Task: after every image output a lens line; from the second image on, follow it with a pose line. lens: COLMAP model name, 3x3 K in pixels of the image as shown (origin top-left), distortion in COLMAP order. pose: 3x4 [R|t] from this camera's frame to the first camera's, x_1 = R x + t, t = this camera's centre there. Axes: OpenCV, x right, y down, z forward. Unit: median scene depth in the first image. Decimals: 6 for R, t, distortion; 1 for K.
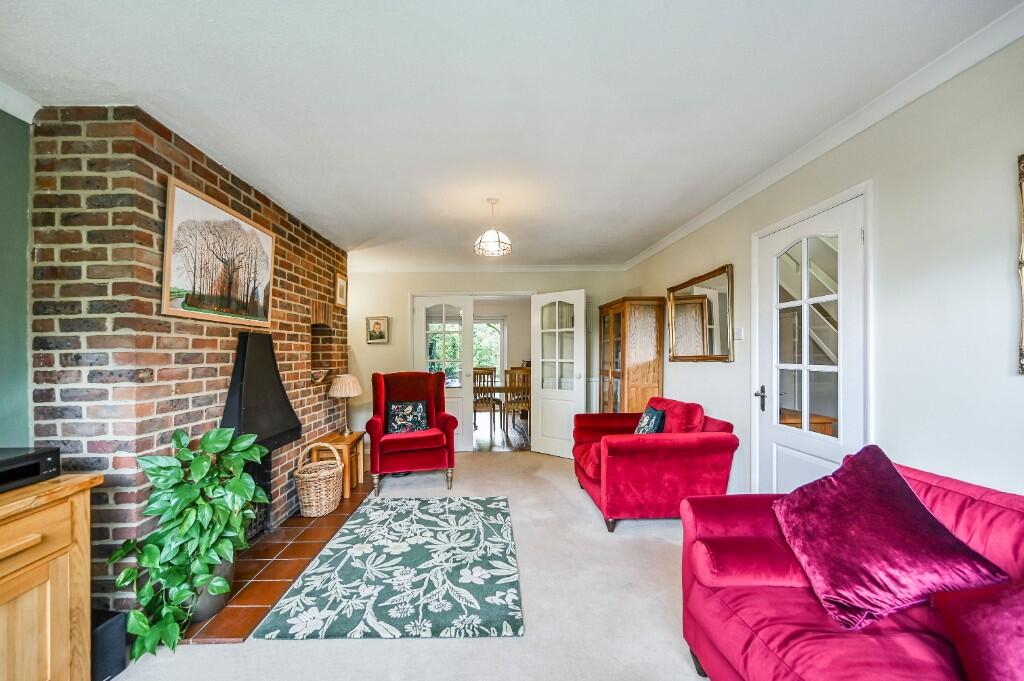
lens RADIAL K [[454.5, 0, 489.3], [0, 454.5, 340.5], [0, 0, 1]] dist [-0.000117, -0.000003]
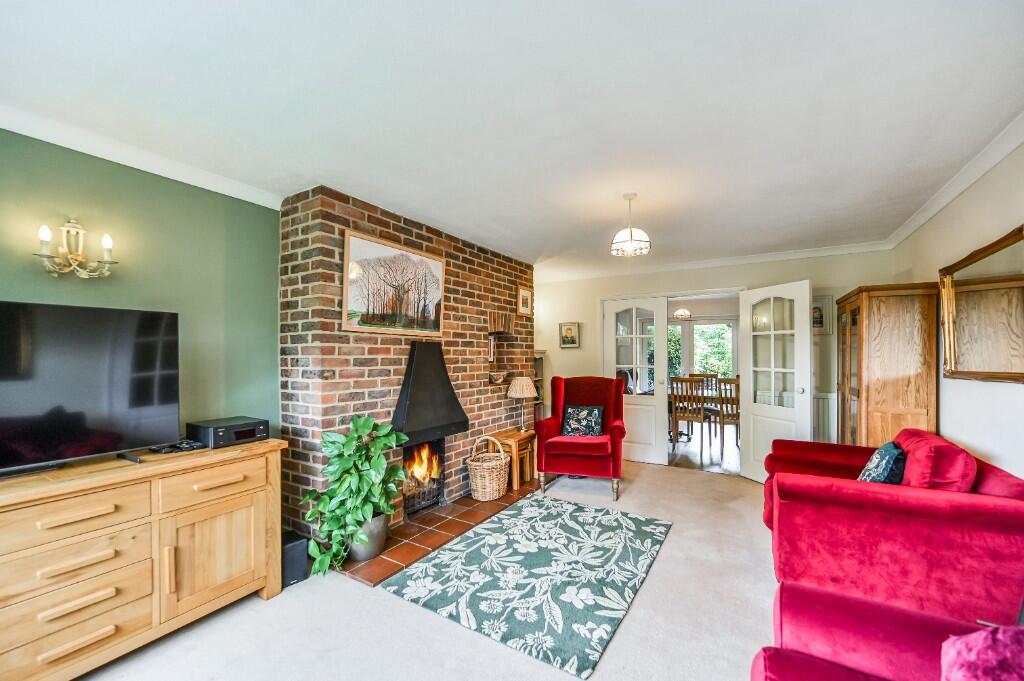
lens RADIAL K [[427.8, 0, 483.0], [0, 427.8, 339.8], [0, 0, 1]] dist [-0.000005, 0.000035]
pose [[0.822395, -0.007014, -0.568874, 0.333067], [0.005117, 0.999975, -0.004932, -0.018349], [0.568894, 0.001145, 0.822410, 0.157031]]
